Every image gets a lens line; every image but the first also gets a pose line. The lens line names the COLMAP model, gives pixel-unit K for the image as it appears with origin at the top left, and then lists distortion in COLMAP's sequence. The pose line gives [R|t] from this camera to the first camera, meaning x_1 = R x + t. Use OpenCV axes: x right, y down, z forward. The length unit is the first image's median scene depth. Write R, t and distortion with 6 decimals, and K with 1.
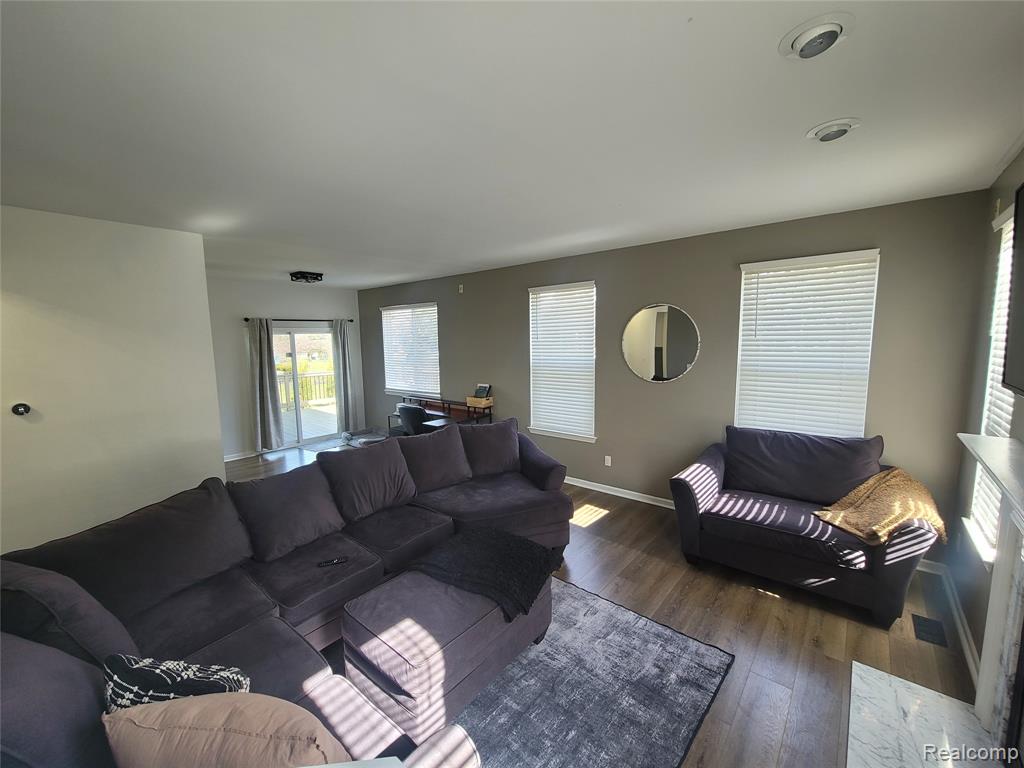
lens RADIAL K [[415.0, 0, 512.0], [0, 415.0, 384.0], [0, 0, 1]] dist [-0.010265, -0.000169]
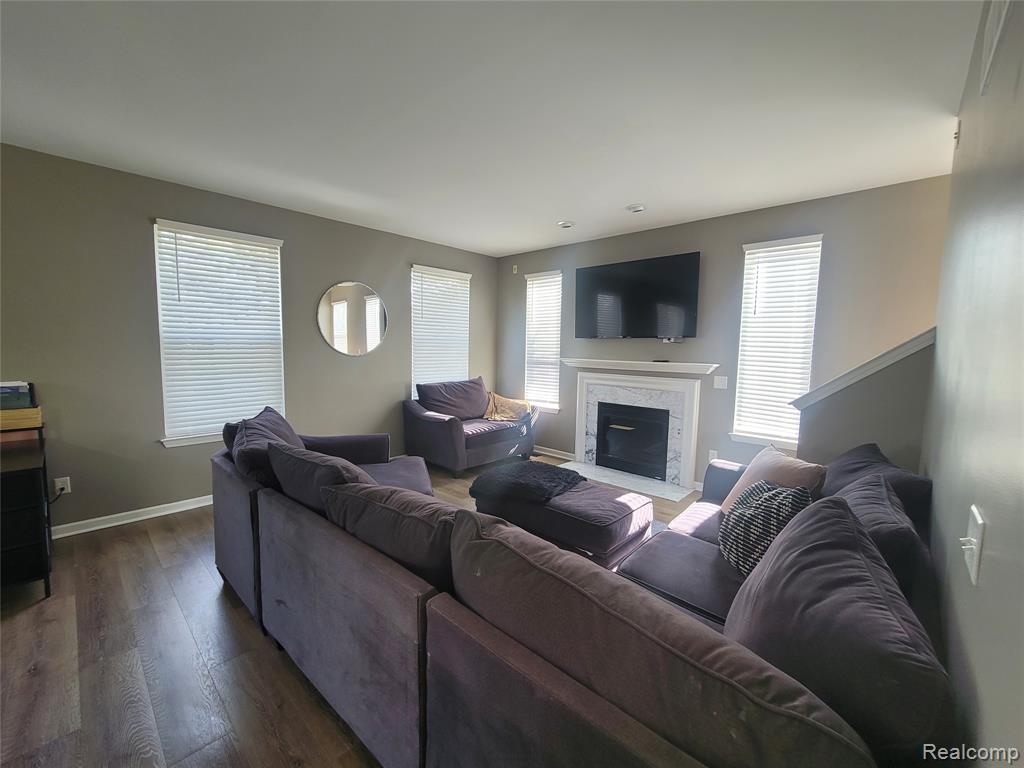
lens RADIAL K [[415.0, 0, 512.0], [0, 415.0, 384.0], [0, 0, 1]] dist [-0.010265, -0.000169]
pose [[0.040137, -0.073715, 0.996471, -0.781530], [0.093673, 0.993160, 0.069697, 0.035378], [-0.994794, 0.090545, 0.046767, 0.623271]]
